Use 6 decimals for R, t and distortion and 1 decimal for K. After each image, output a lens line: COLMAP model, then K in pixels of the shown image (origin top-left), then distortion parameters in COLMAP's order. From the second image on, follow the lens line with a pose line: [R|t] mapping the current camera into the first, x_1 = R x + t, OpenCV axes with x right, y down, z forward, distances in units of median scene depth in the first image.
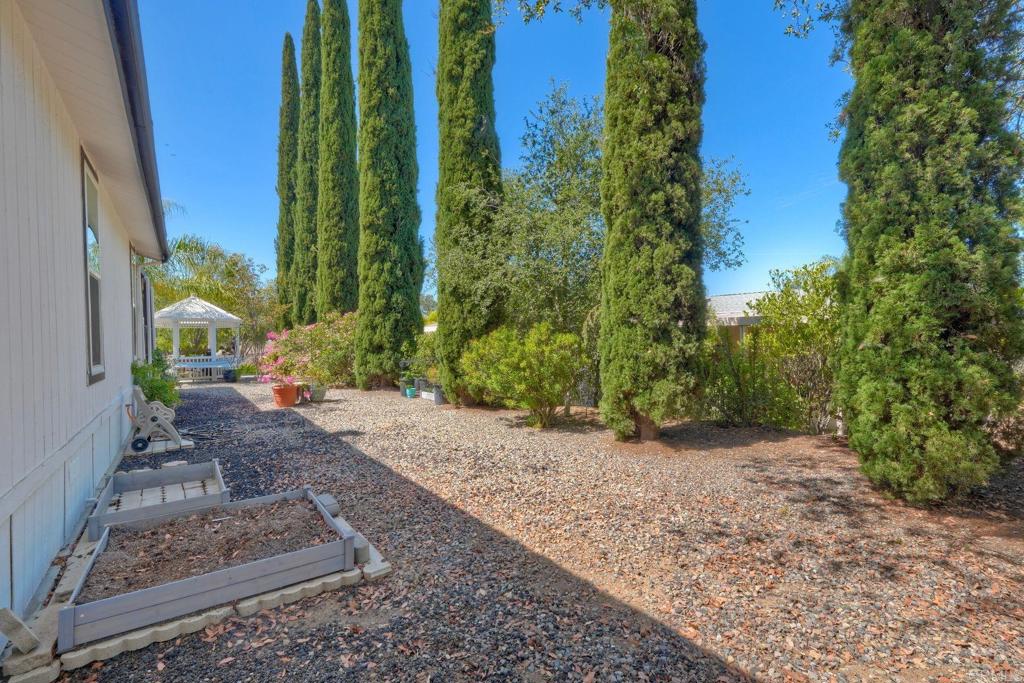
lens RADIAL K [[453.3, 0, 515.4], [0, 453.3, 345.1], [0, 0, 1]] dist [-0.001741, -0.000171]
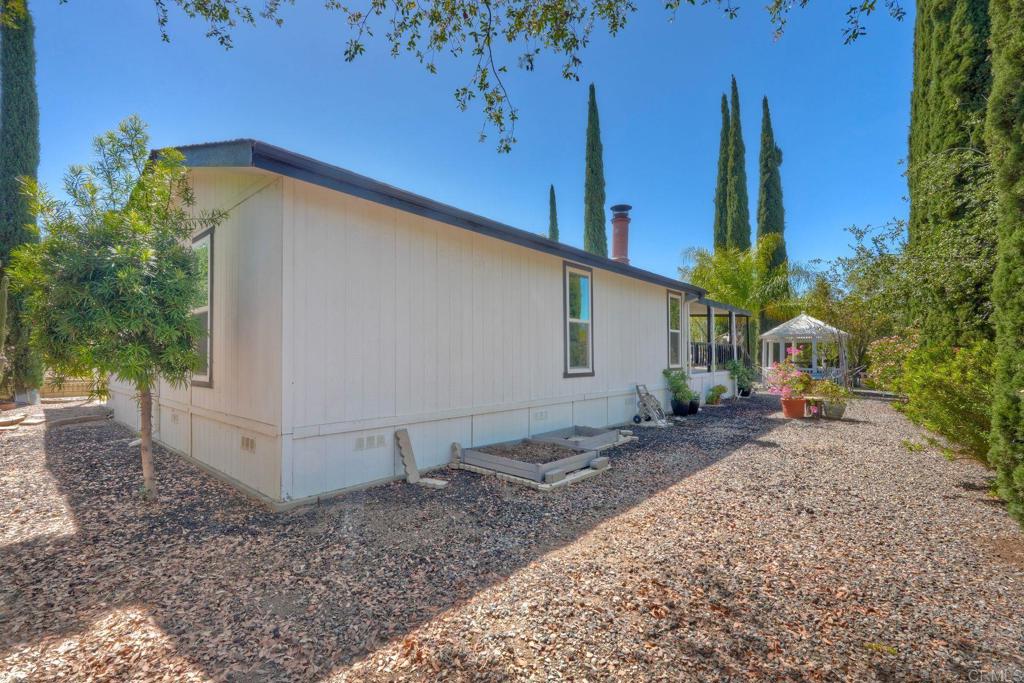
lens RADIAL K [[453.3, 0, 519.4], [0, 453.3, 344.4], [0, 0, 1]] dist [-0.001741, -0.000171]
pose [[0.236038, -0.006895, -0.971719, 0.580808], [-0.020819, 0.999709, -0.012150, -0.016869], [0.971521, 0.023098, 0.235826, 0.196456]]
